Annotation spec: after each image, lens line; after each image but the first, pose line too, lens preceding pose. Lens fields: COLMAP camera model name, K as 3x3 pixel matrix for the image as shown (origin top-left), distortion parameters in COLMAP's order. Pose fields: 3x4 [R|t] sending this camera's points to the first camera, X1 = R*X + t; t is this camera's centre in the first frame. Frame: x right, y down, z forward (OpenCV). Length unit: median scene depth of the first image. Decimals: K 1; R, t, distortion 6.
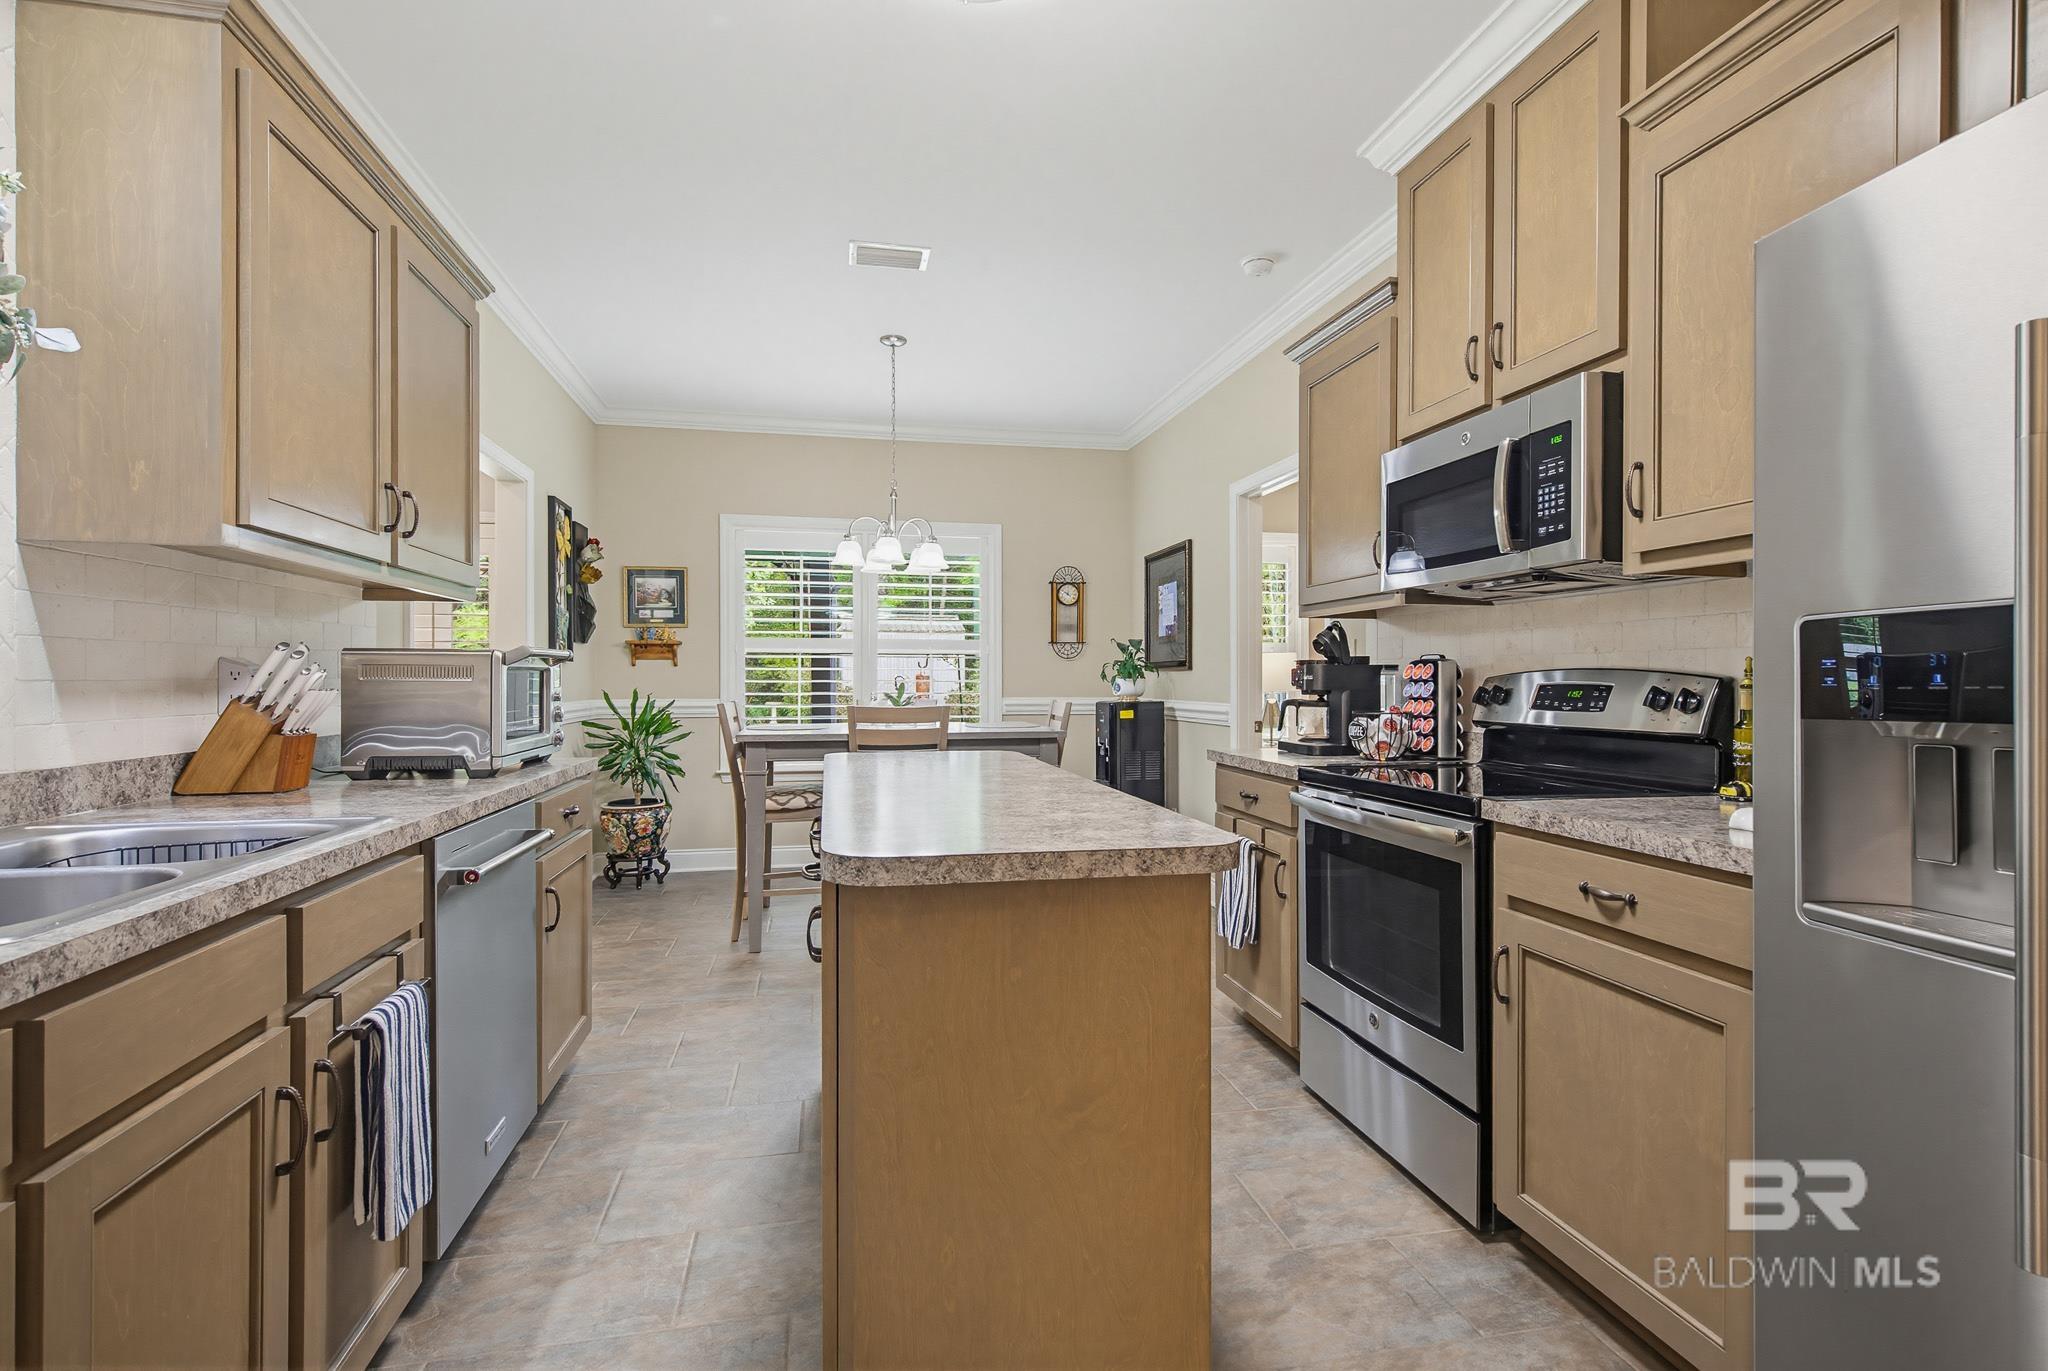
lens RADIAL K [[969.8, 0, 1065.9], [0, 969.8, 669.0], [0, 0, 1]] dist [0.006638, -0.000545]
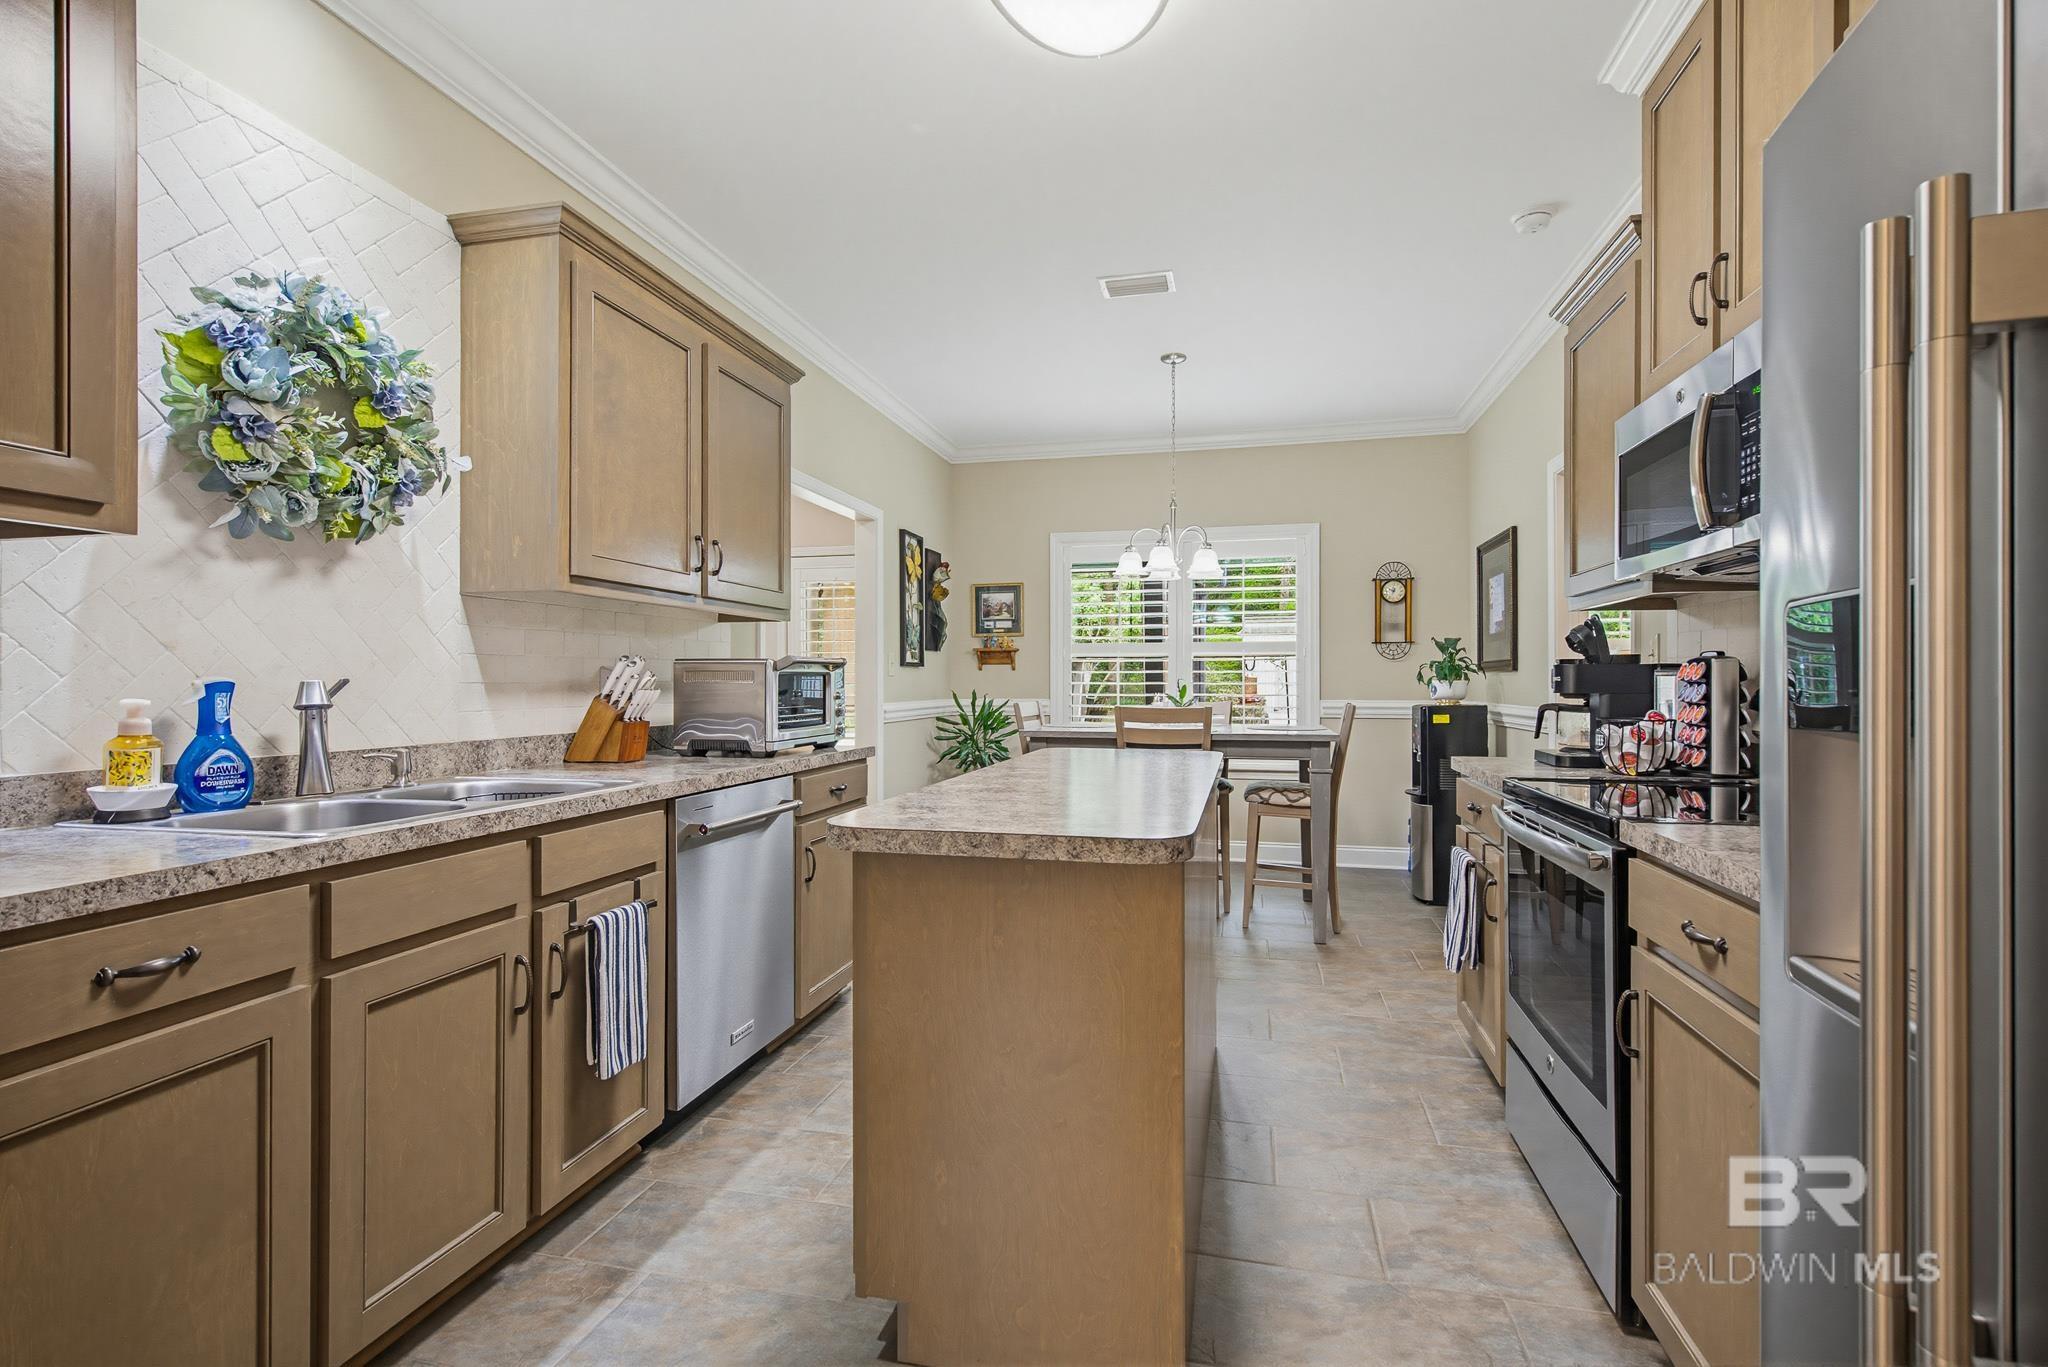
lens RADIAL K [[969.8, 0, 1065.9], [0, 969.8, 667.0], [0, 0, 1]] dist [0.006638, -0.000545]
pose [[0.904524, -0.007725, -0.426352, 0.240134], [0.005881, 0.999967, -0.005643, 0.000414], [0.426381, 0.002597, 0.904540, 0.004111]]
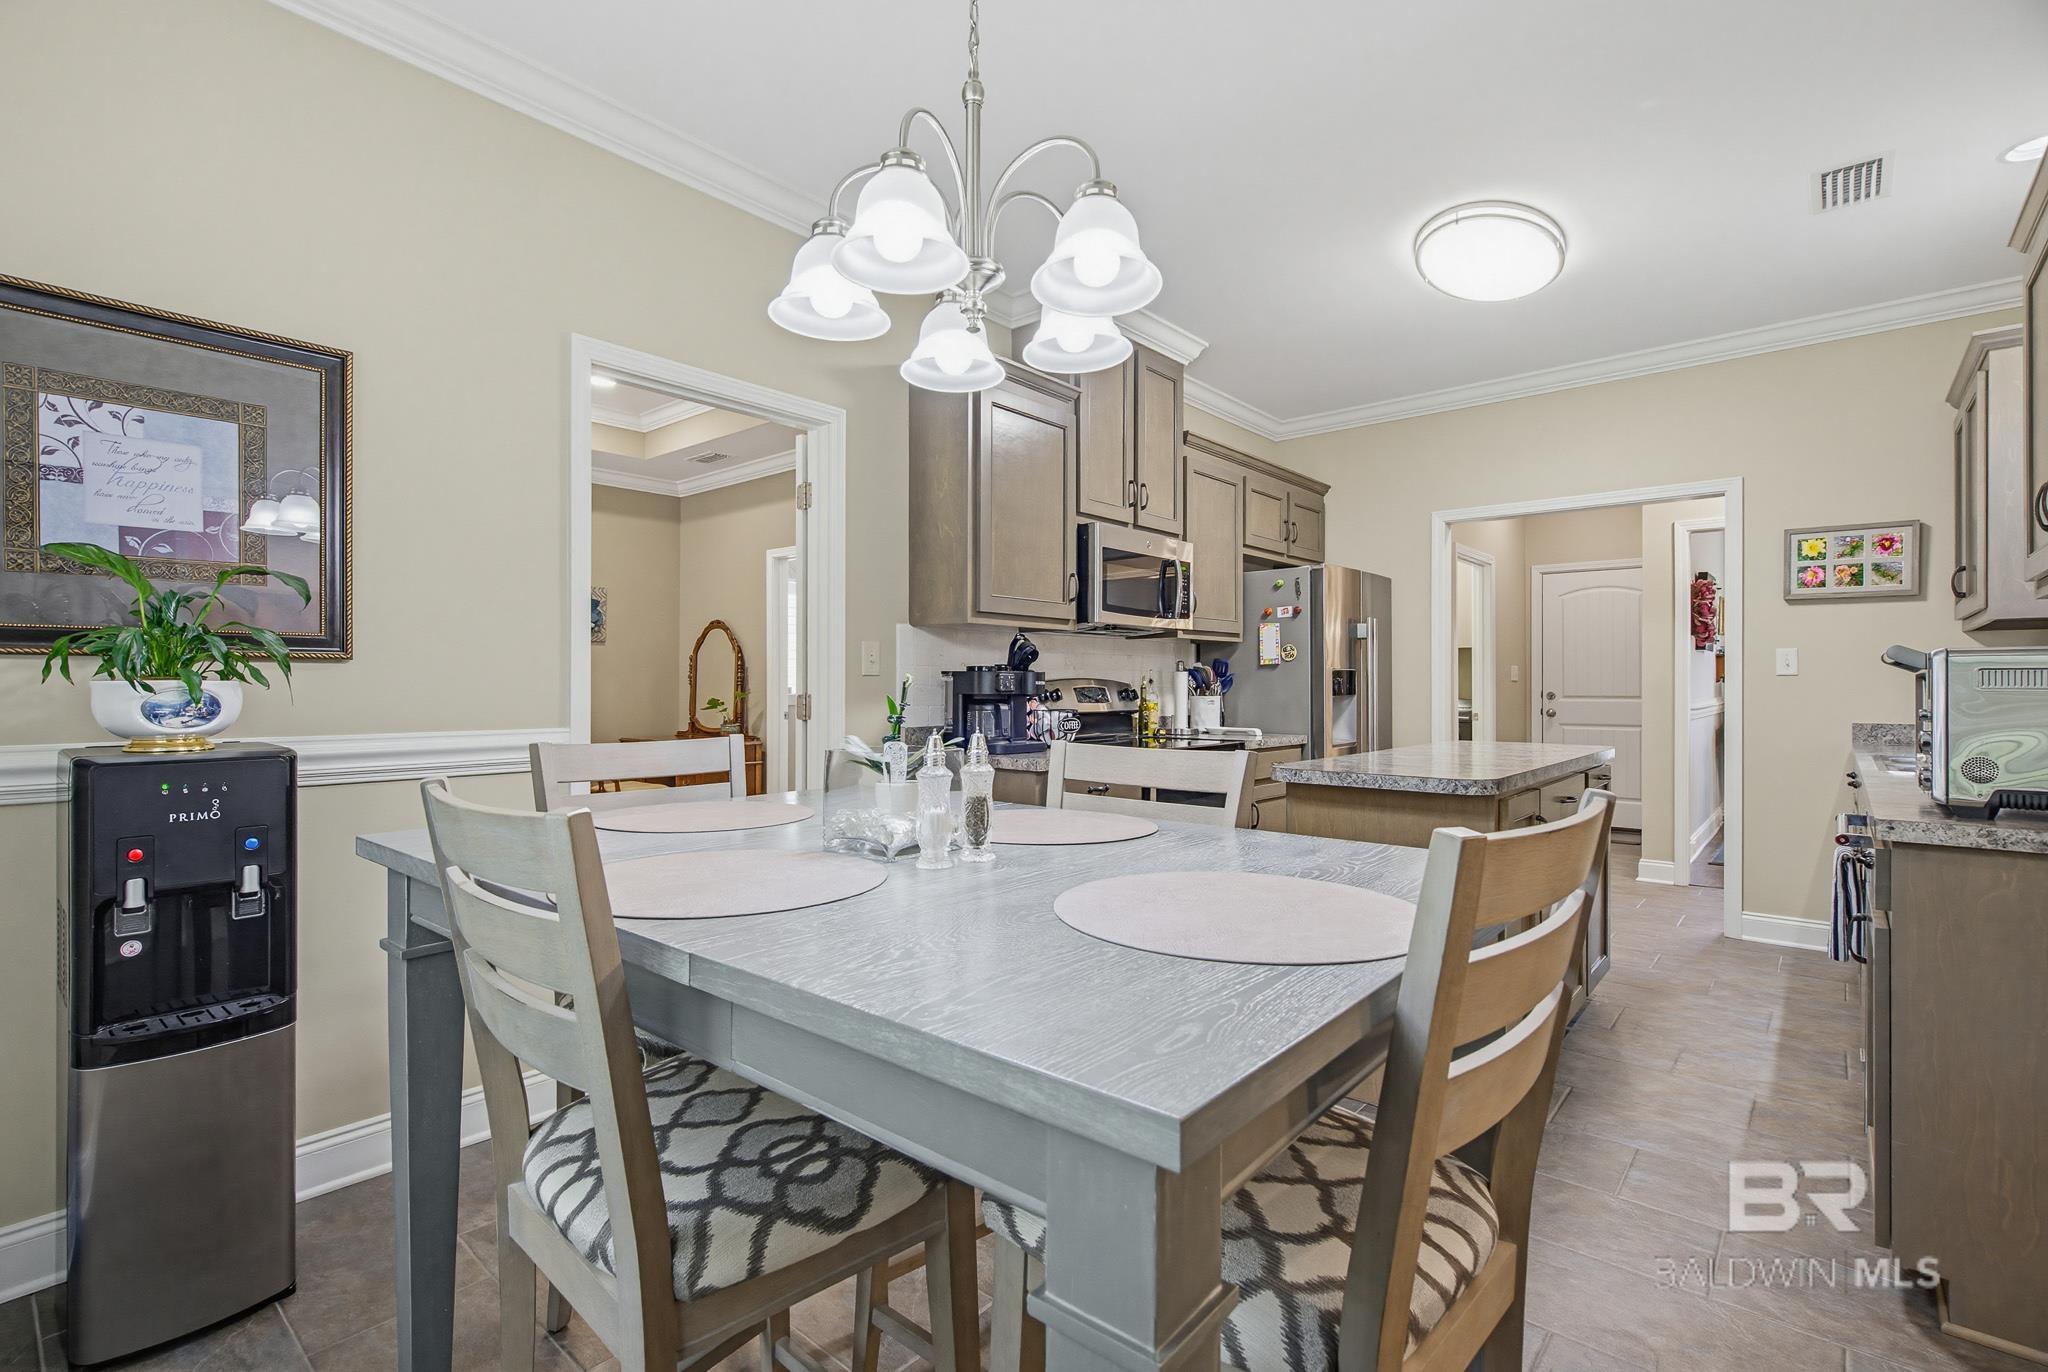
lens RADIAL K [[941.7, 0, 1024.0], [0, 941.7, 686.0], [0, 0, 1]] dist [0.003366, 0.000020]
pose [[-0.581283, 0.002253, 0.813698, -0.618554], [-0.006287, 0.999954, -0.007260, 0.022143], [-0.813677, -0.009336, -0.581242, 1.672177]]
